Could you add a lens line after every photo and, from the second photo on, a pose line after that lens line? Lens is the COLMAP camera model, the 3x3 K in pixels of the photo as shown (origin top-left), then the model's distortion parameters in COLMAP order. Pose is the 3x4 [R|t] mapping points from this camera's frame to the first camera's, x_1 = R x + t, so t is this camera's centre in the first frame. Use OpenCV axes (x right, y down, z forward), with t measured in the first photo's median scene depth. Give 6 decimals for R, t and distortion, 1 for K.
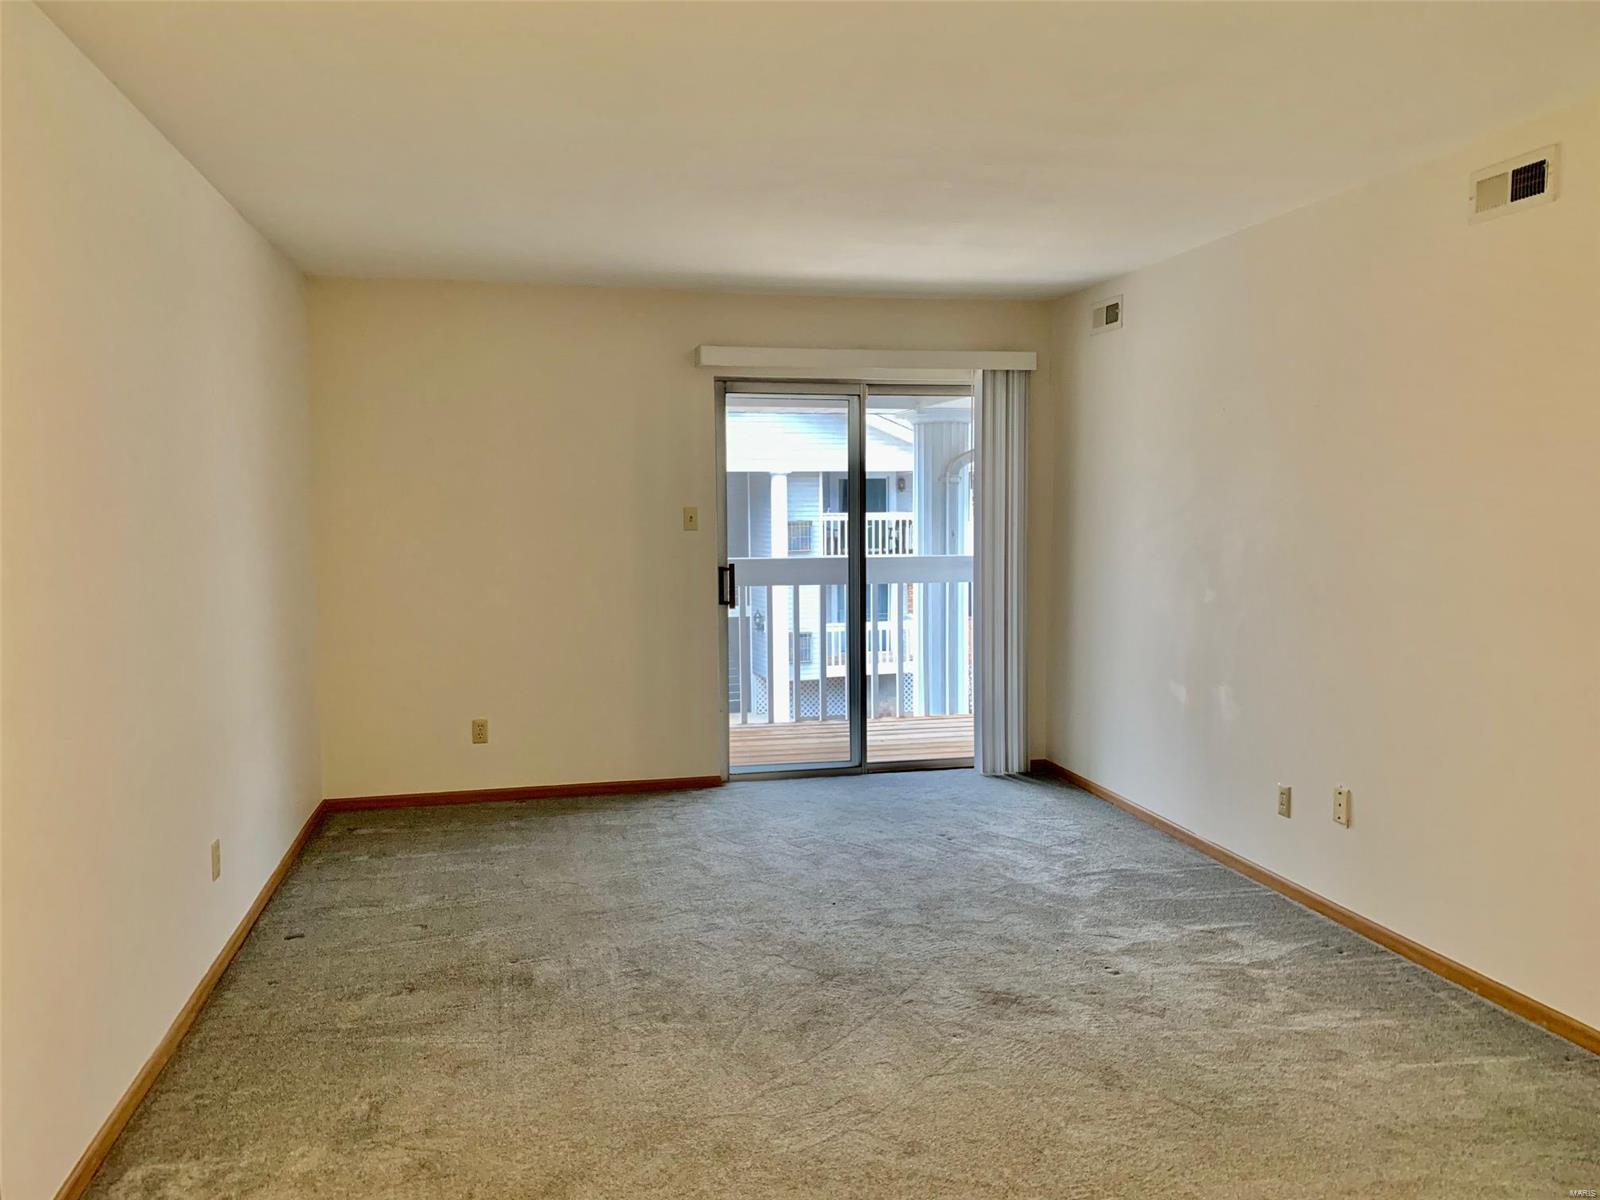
lens RADIAL K [[1229.8, 0, 797.7], [0, 1229.8, 596.3], [0, 0, 1]] dist [0.033700, -0.014953]
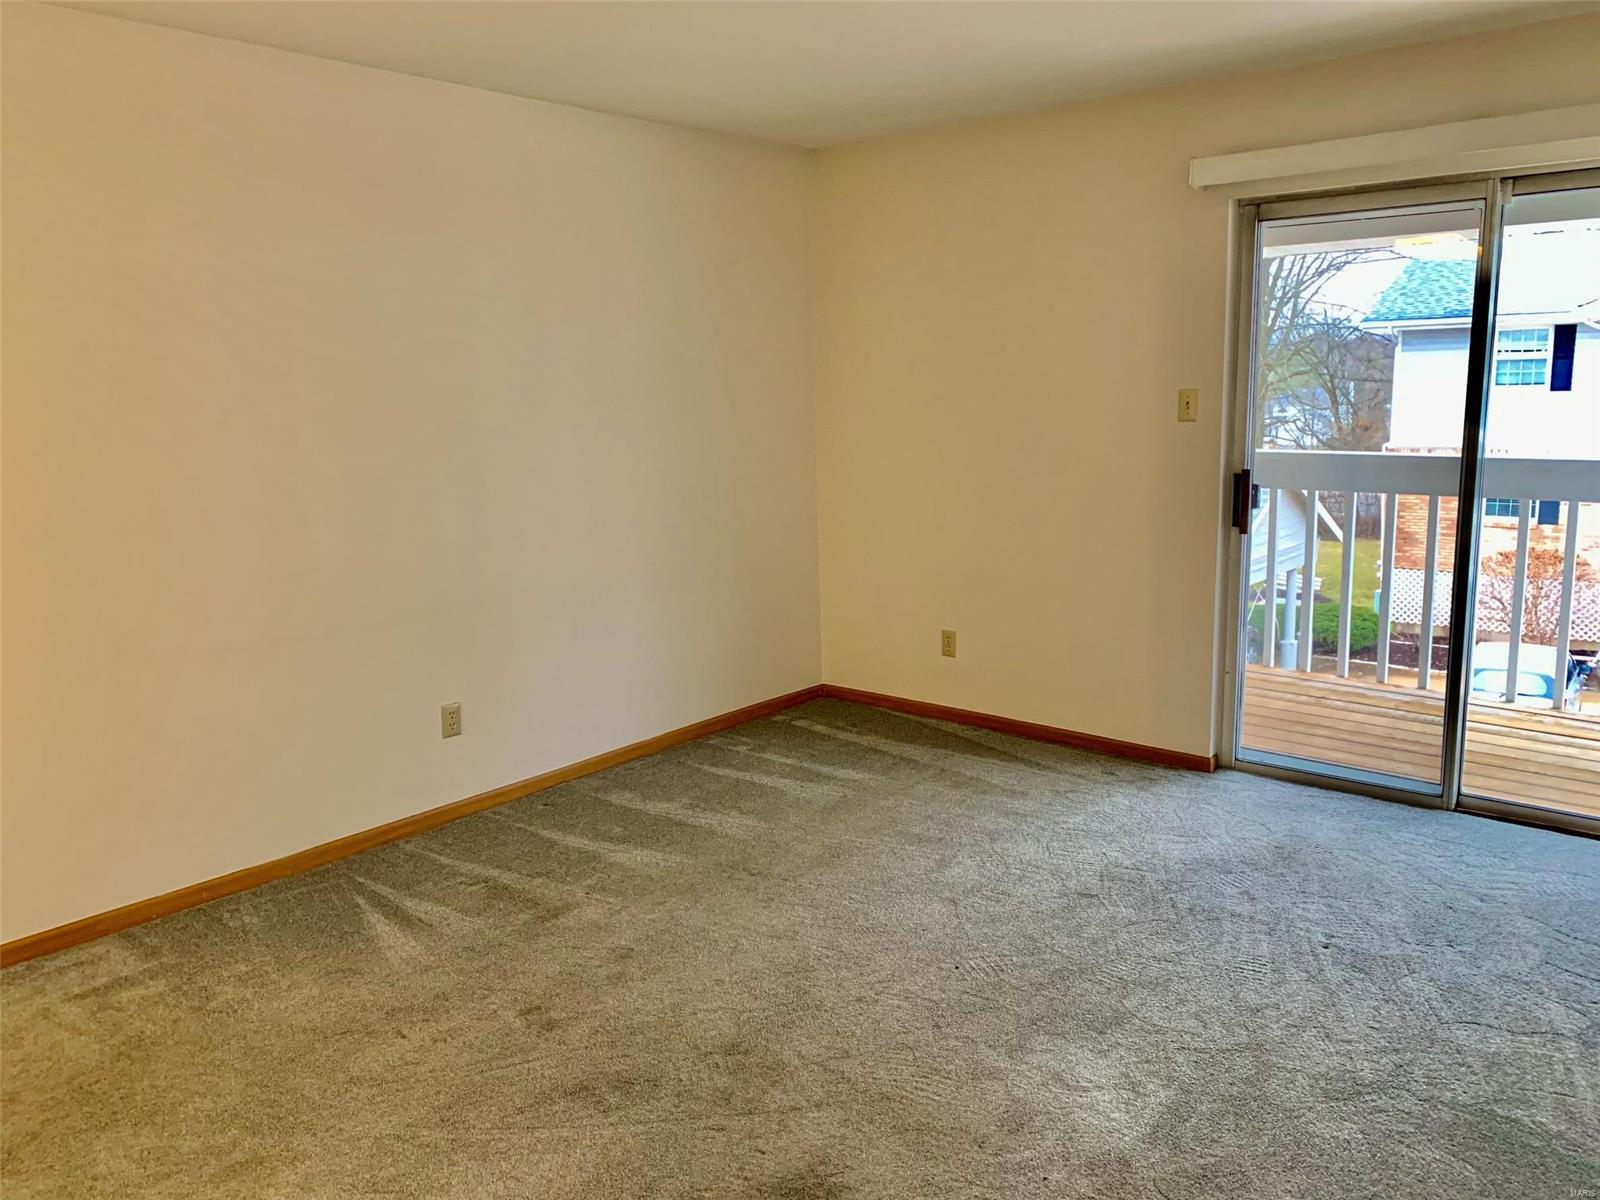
lens RADIAL K [[1229.8, 0, 800.2], [0, 1229.8, 602.7], [0, 0, 1]] dist [0.033700, -0.014953]
pose [[0.588628, 0.143158, -0.795627, 0.440343], [-0.041004, 0.988216, 0.147475, -0.053773], [0.807363, -0.054184, 0.587562, 0.437002]]
